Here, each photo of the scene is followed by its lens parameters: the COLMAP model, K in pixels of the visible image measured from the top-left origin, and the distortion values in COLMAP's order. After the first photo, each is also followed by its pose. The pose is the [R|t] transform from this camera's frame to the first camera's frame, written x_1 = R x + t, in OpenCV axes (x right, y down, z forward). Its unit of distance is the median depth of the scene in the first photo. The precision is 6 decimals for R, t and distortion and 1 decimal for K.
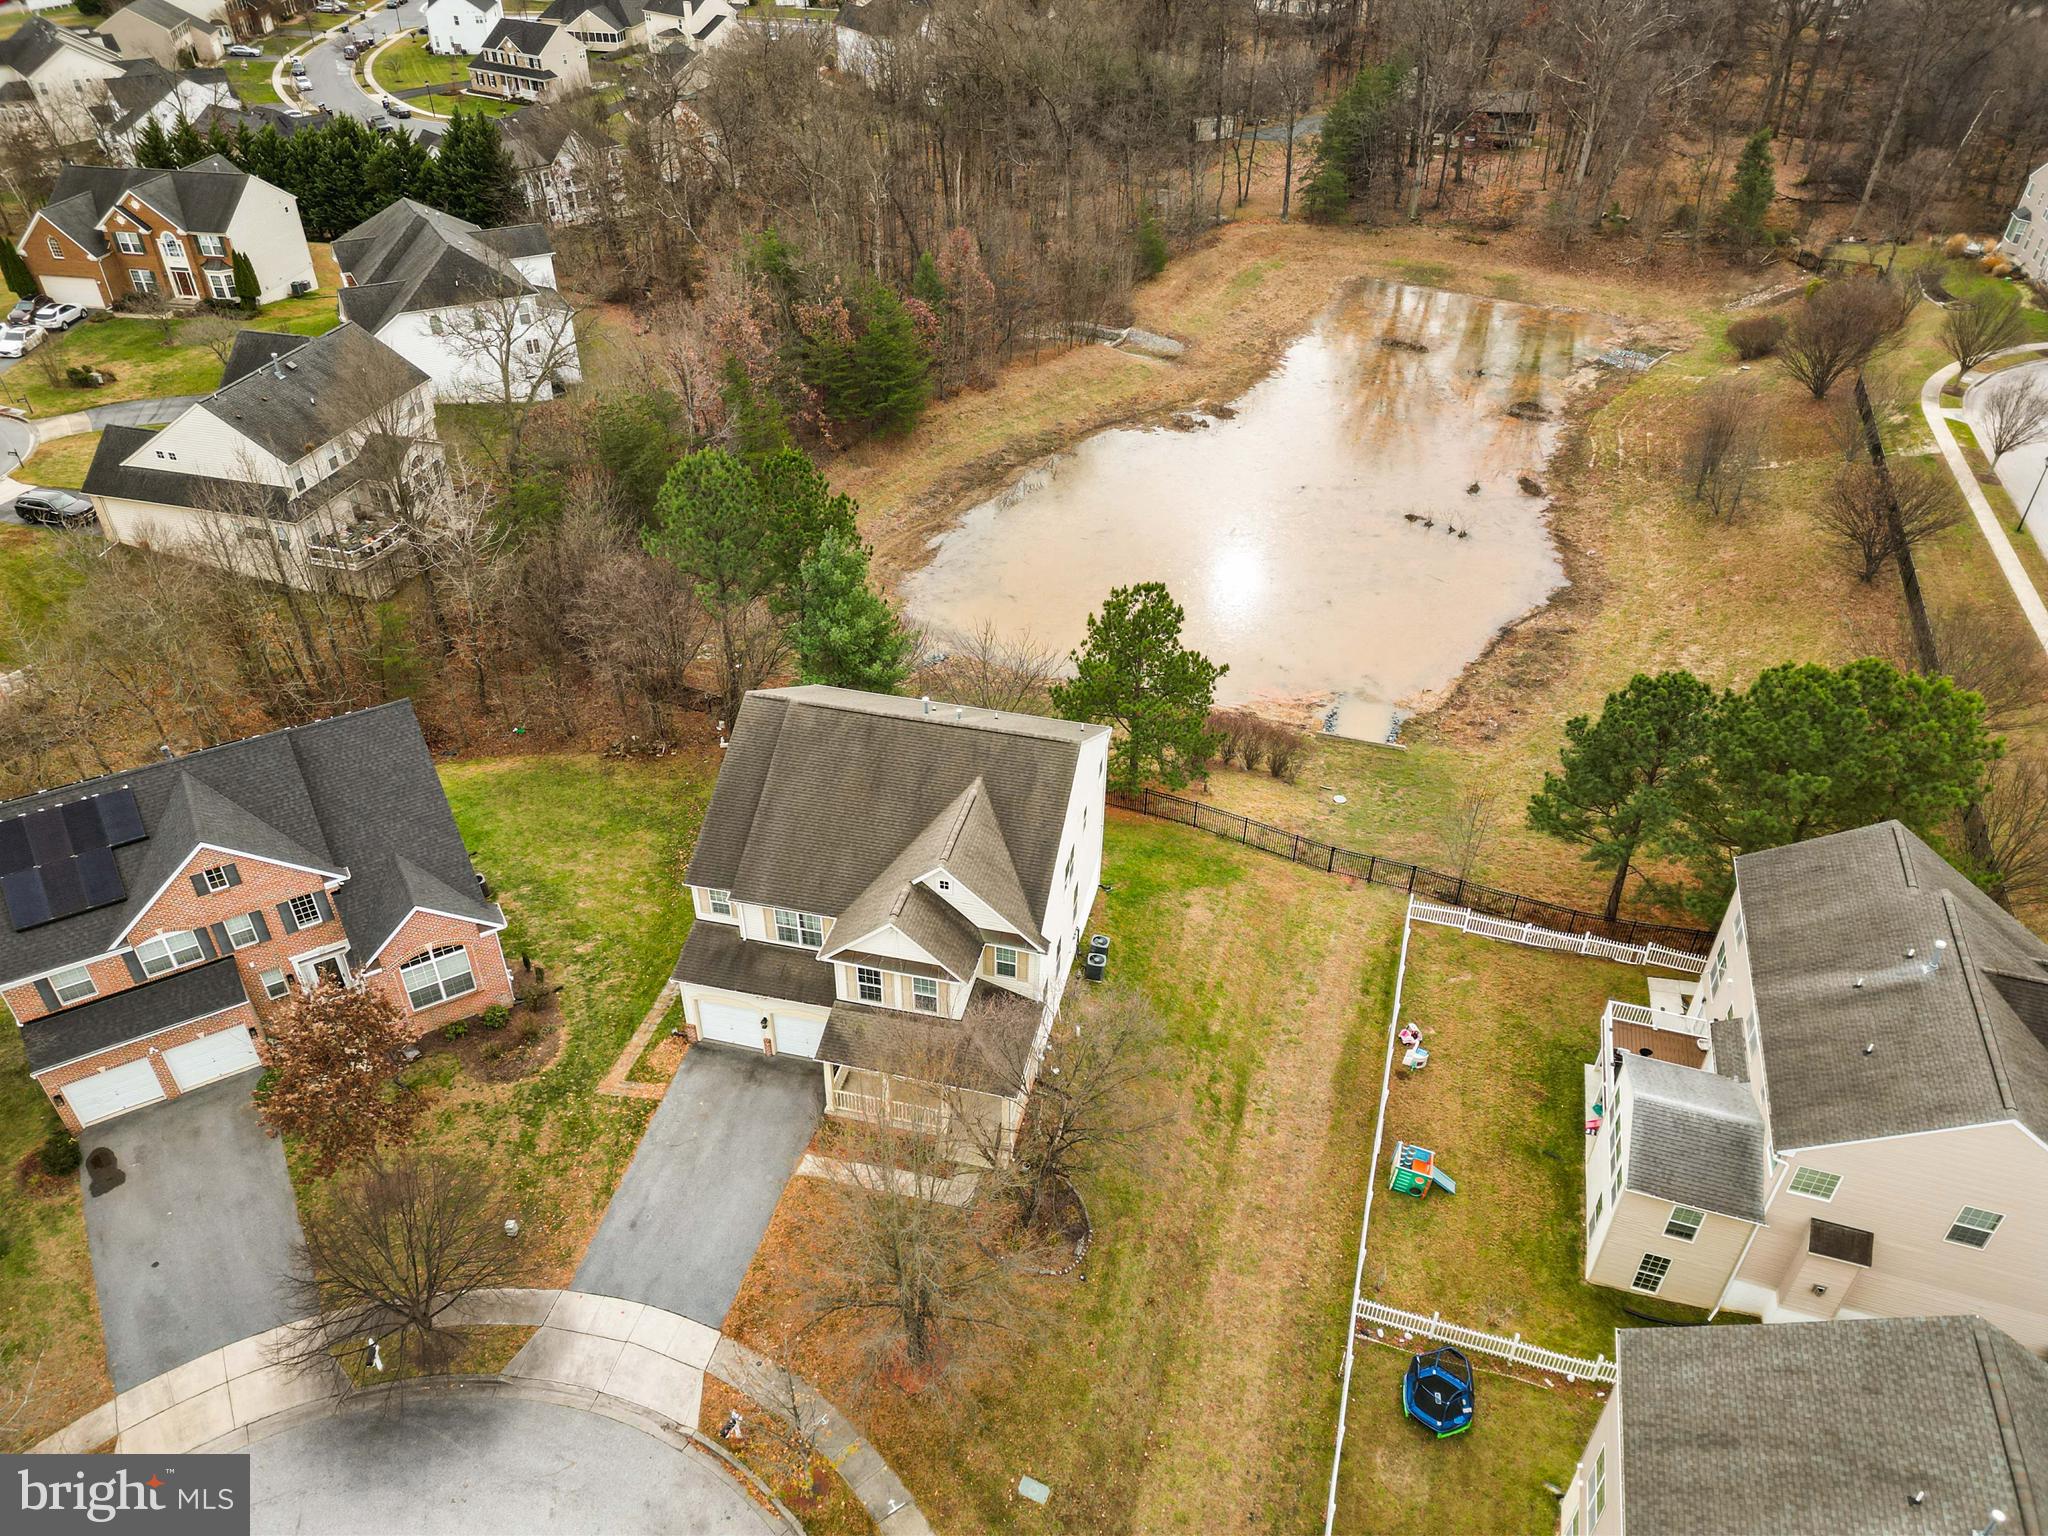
lens RADIAL K [[1424.2, 0, 1020.4], [0, 1424.2, 755.1], [0, 0, 1]] dist [0.066450, -0.045869]
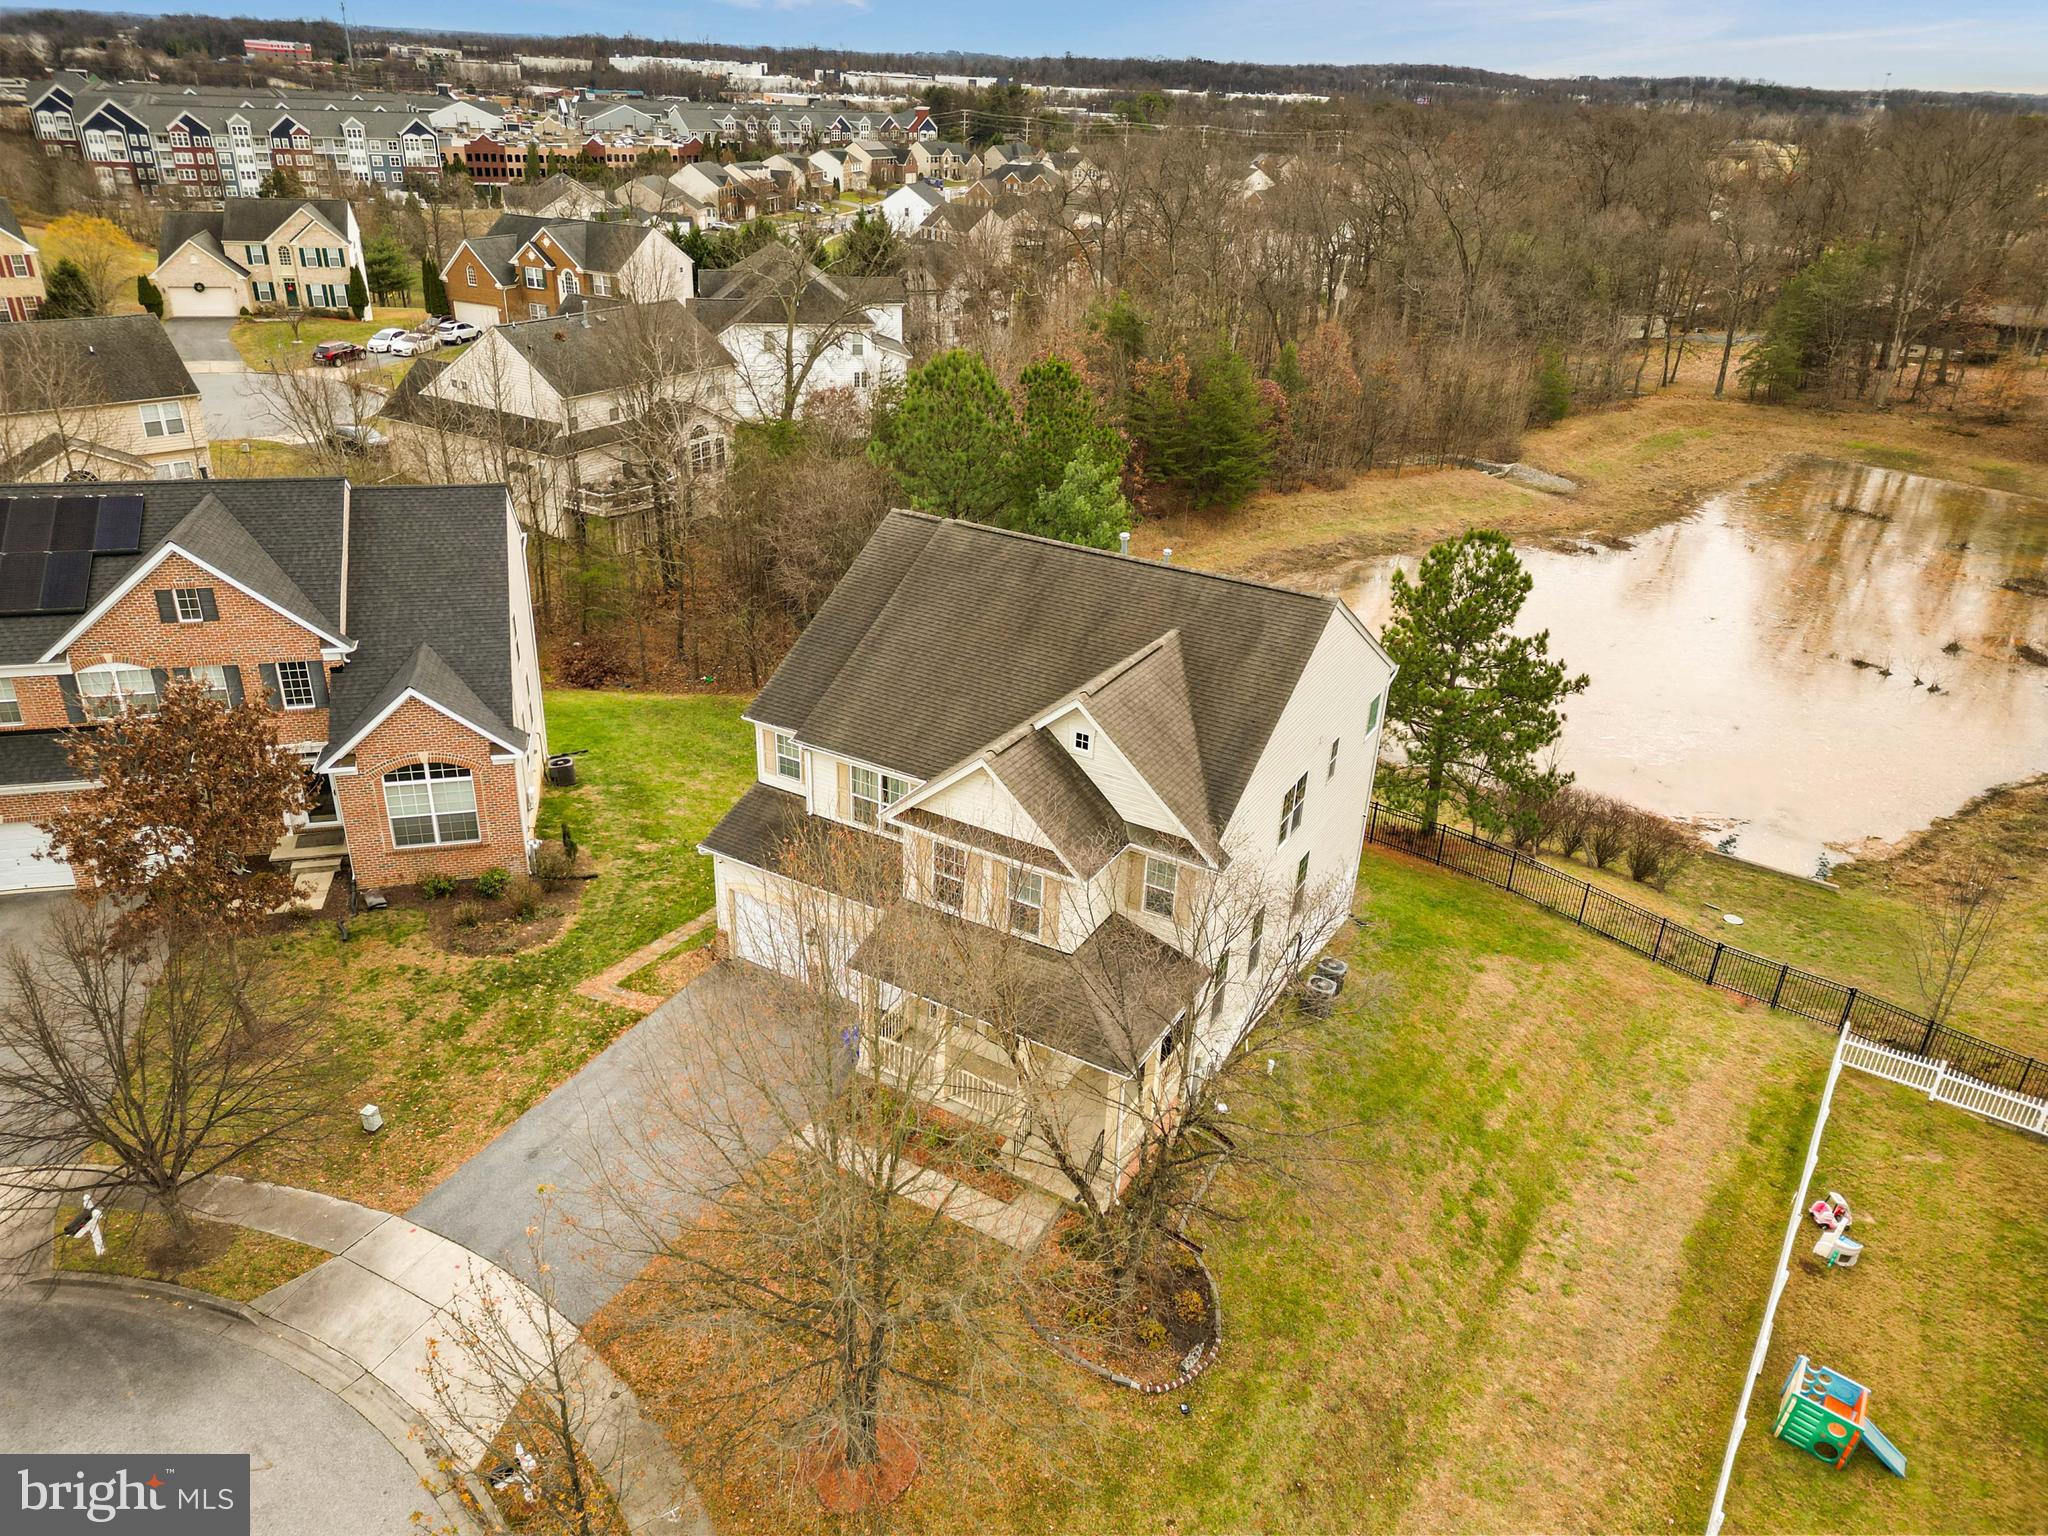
lens RADIAL K [[1424.2, 0, 1023.1], [0, 1424.2, 748.0], [0, 0, 1]] dist [0.066450, -0.045869]
pose [[0.958991, 0.145802, -0.243059, 0.060213], [-0.187994, 0.968970, -0.160484, 0.154924], [0.212118, 0.199597, 0.956644, 0.278979]]
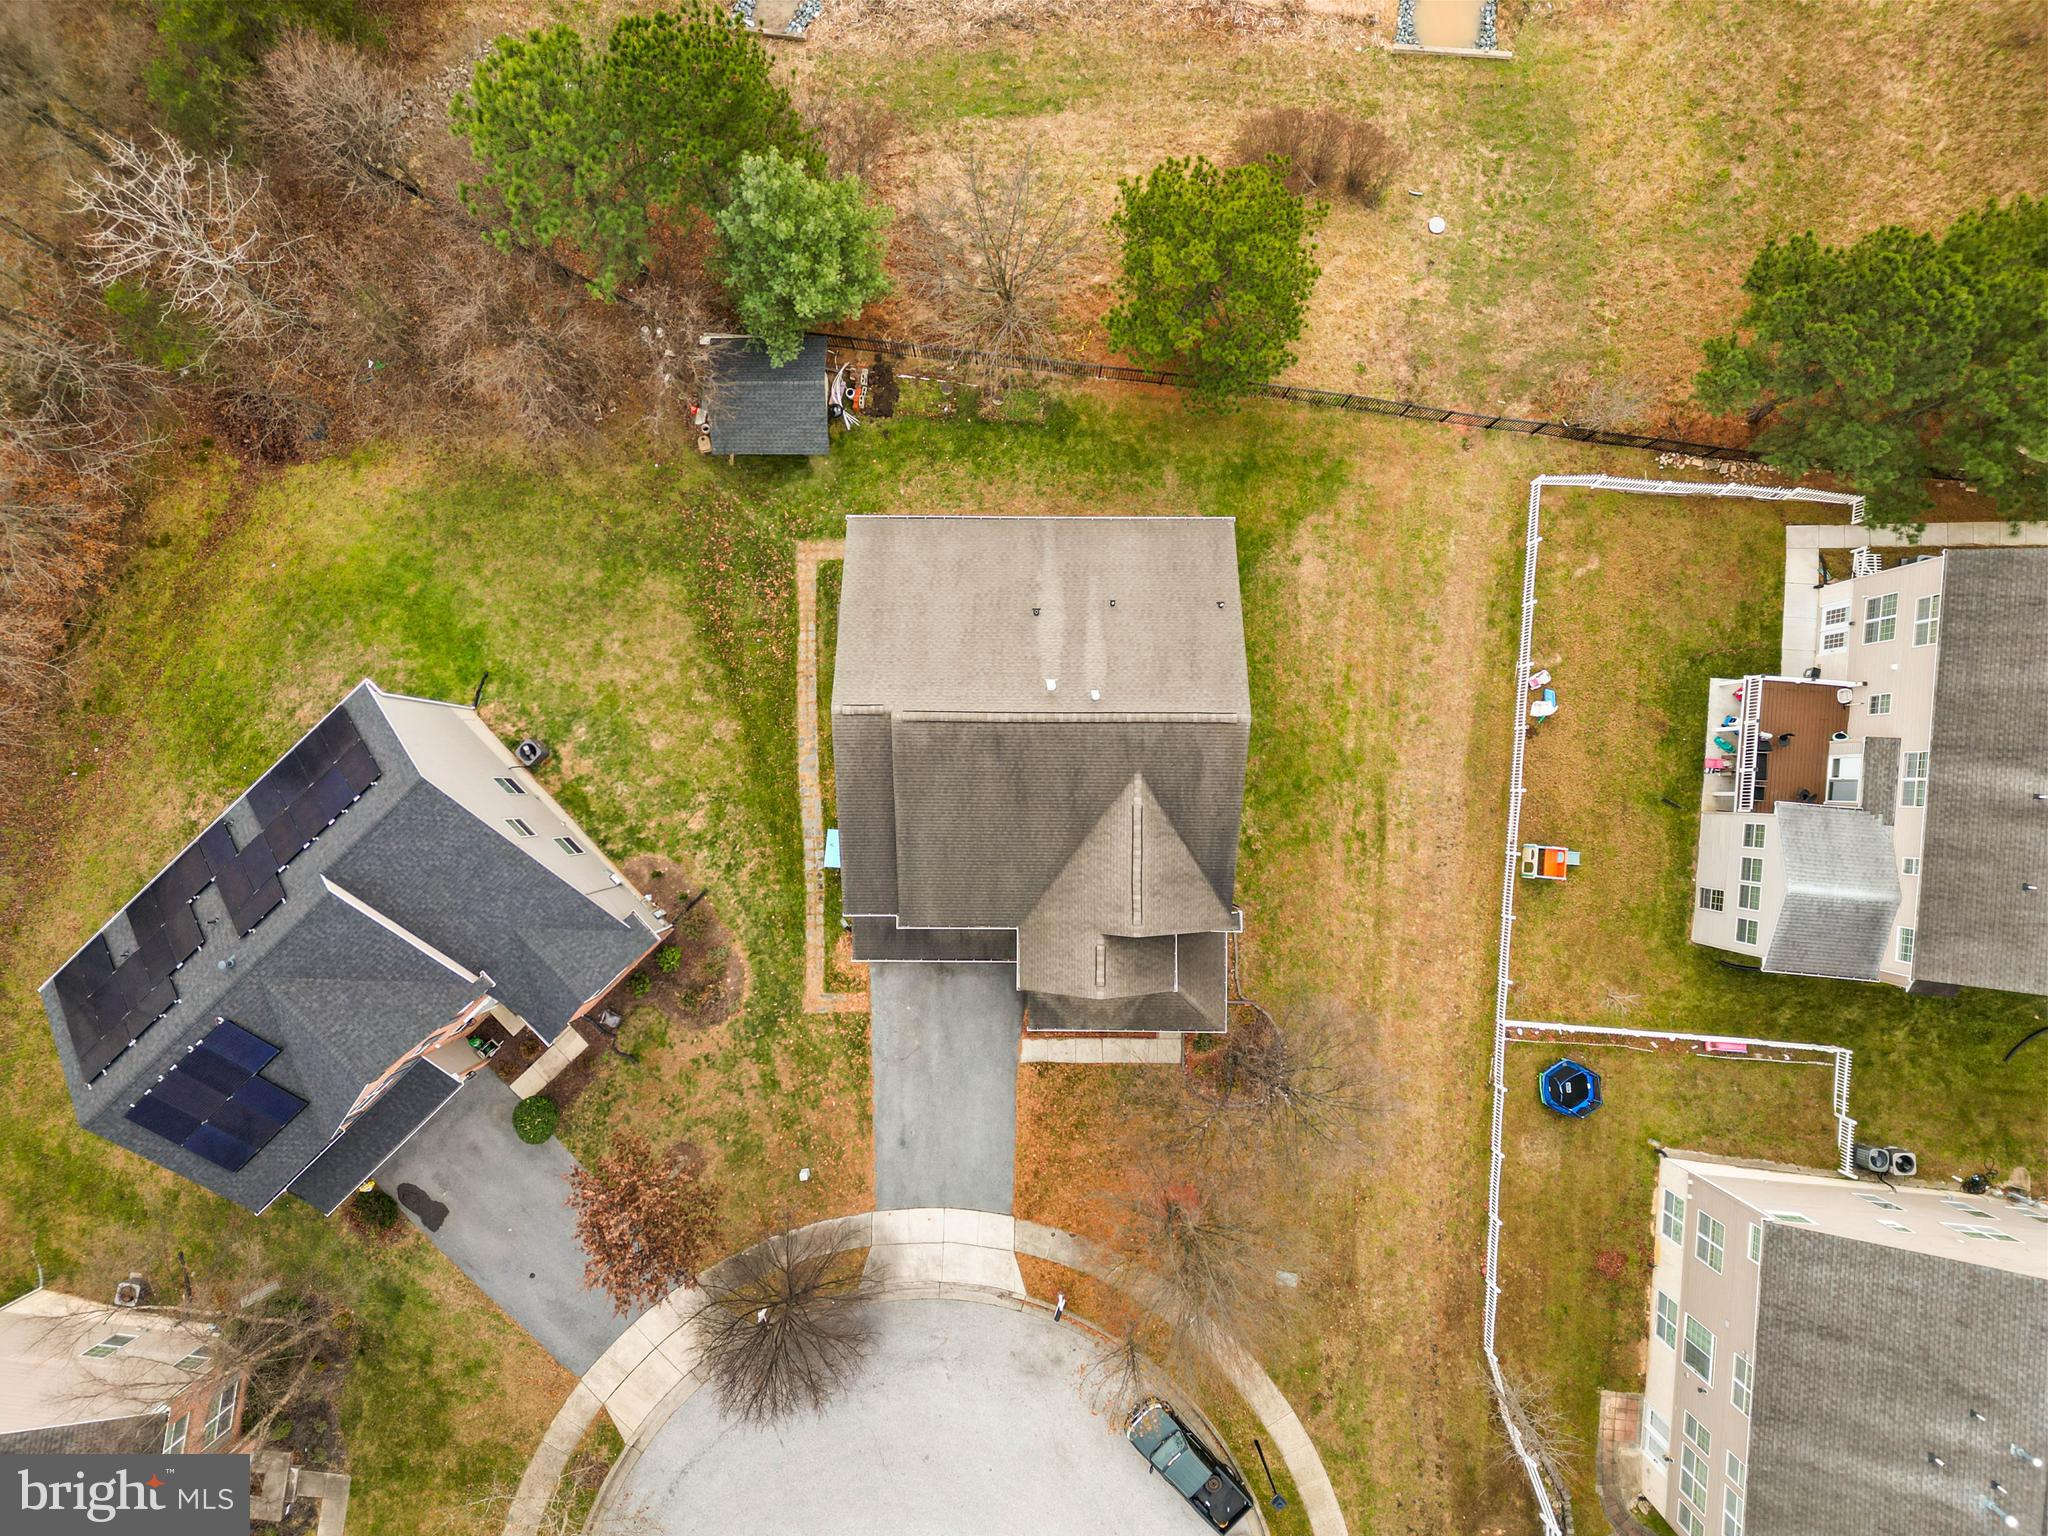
lens RADIAL K [[1424.2, 0, 1015.3], [0, 1424.2, 759.3], [0, 0, 1]] dist [0.066450, -0.045869]
pose [[0.974738, -0.223085, -0.010903, -0.073525], [0.142086, 0.581679, 0.800913, -0.566807], [-0.172330, -0.782229, 0.598682, 0.397416]]
